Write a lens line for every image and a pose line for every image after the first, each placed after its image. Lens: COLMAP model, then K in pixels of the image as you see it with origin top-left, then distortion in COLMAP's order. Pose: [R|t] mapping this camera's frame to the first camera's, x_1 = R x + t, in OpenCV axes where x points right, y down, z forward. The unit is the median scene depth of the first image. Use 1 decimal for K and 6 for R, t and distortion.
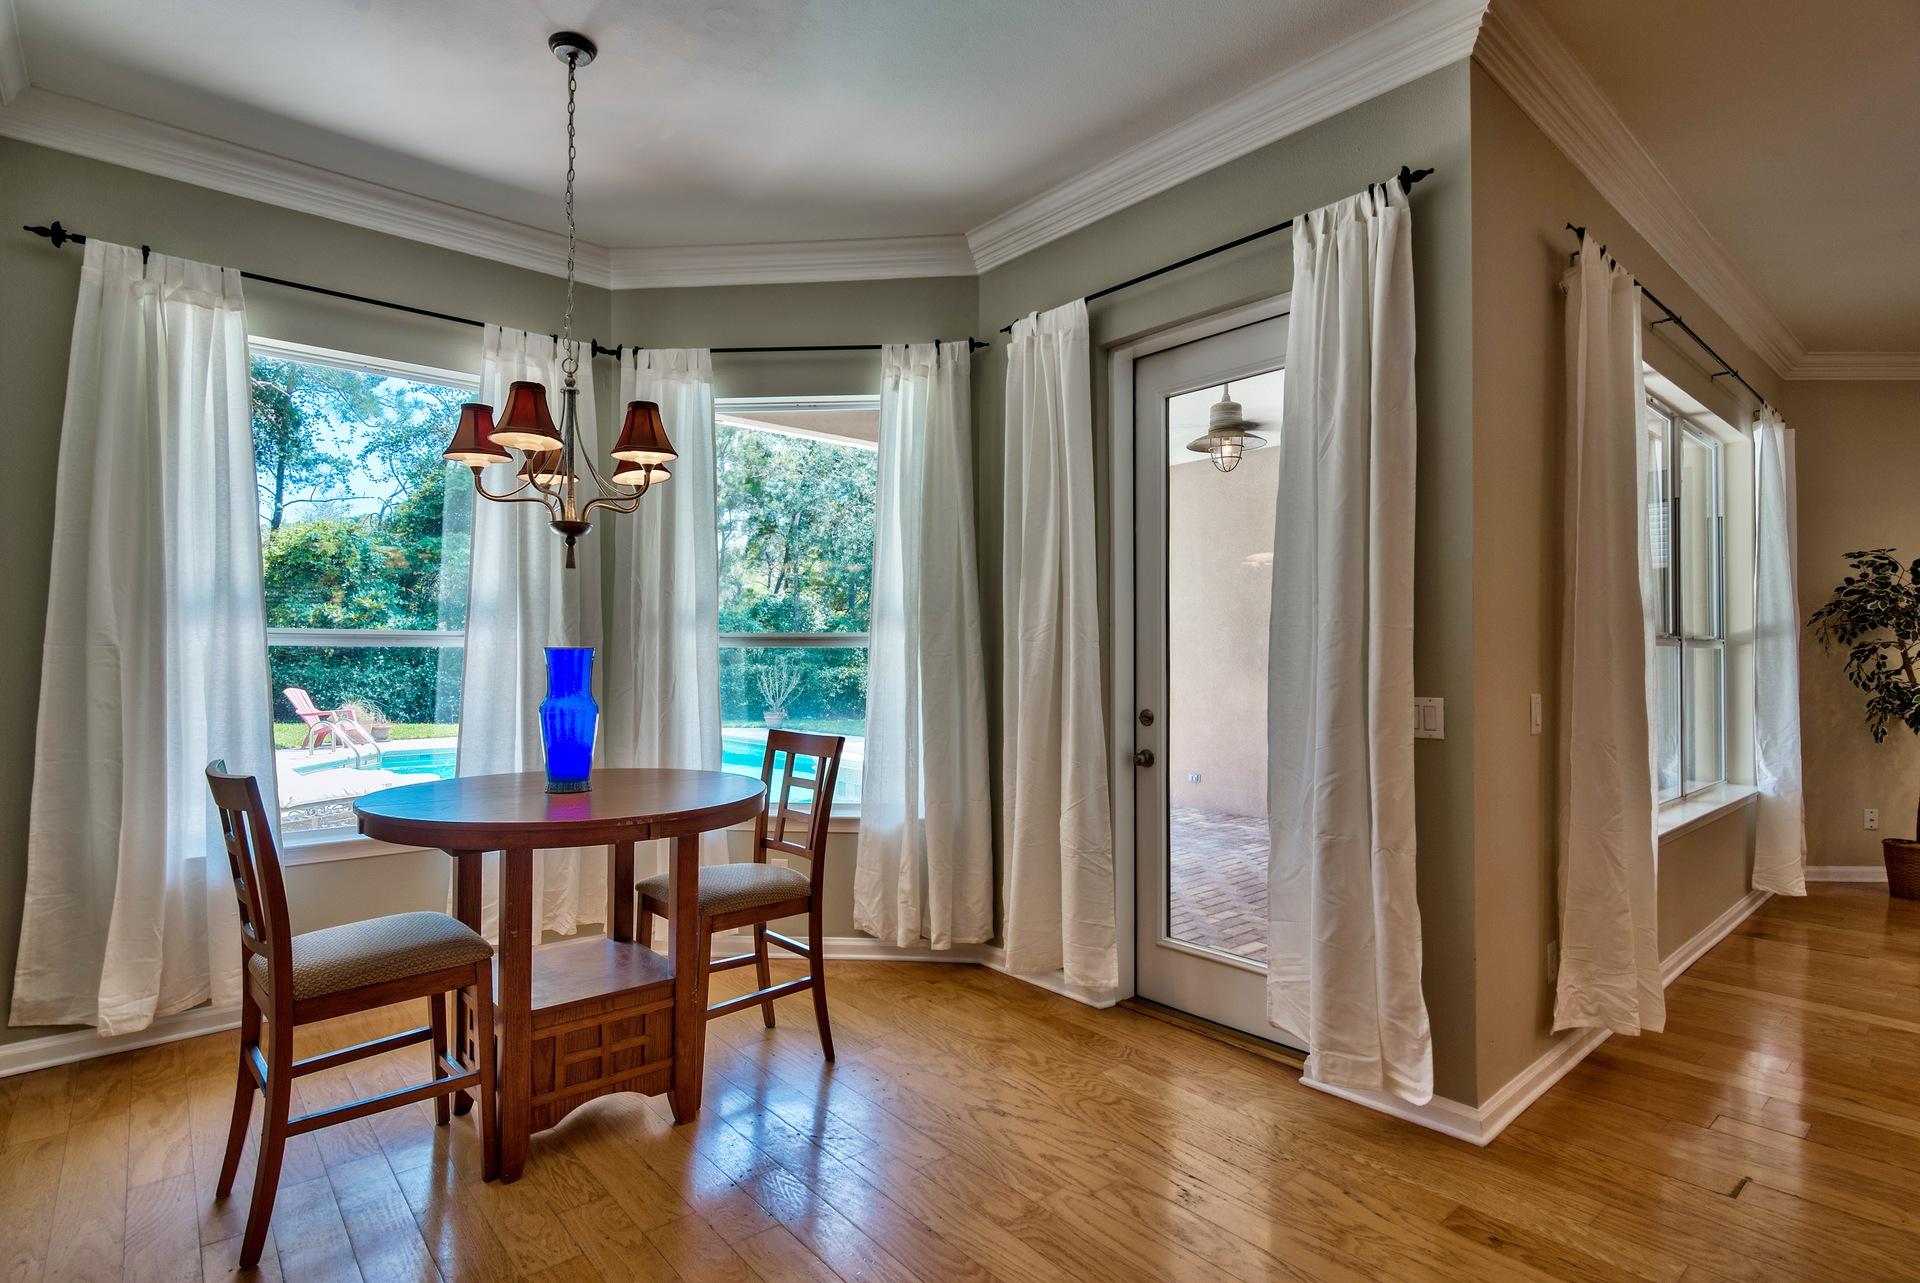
lens RADIAL K [[978.1, 0, 953.6], [0, 978.1, 652.2], [0, 0, 1]] dist [0.003789, 0.000869]
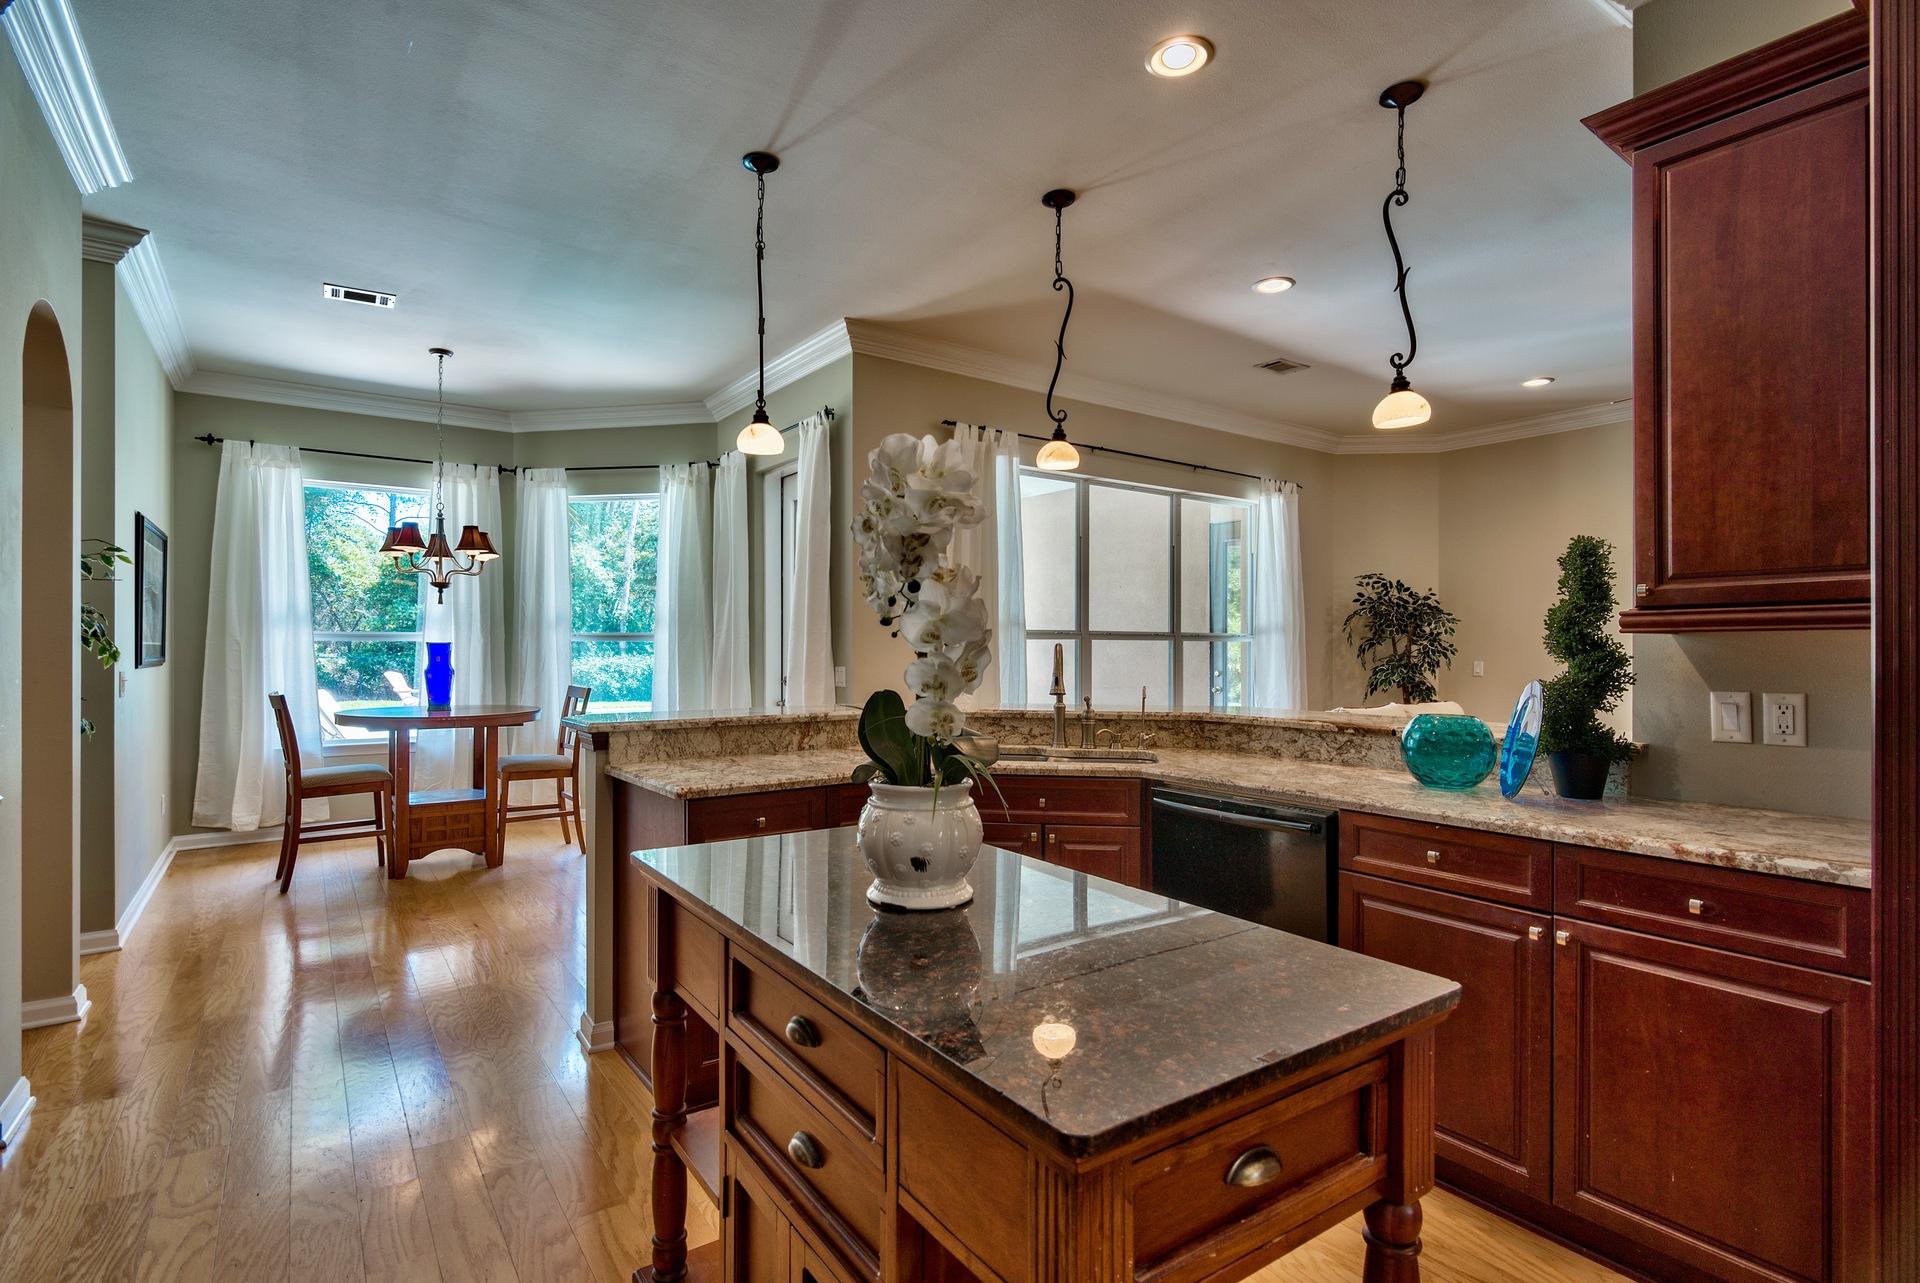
lens RADIAL K [[937.5, 0, 955.0], [0, 937.5, 652.7], [0, 0, 1]] dist [0.002345, 0.000448]
pose [[0.996890, -0.000120, -0.078803, 0.745412], [0.000998, 0.999938, 0.011101, -0.003062], [0.078797, -0.011145, 0.996828, -0.786853]]
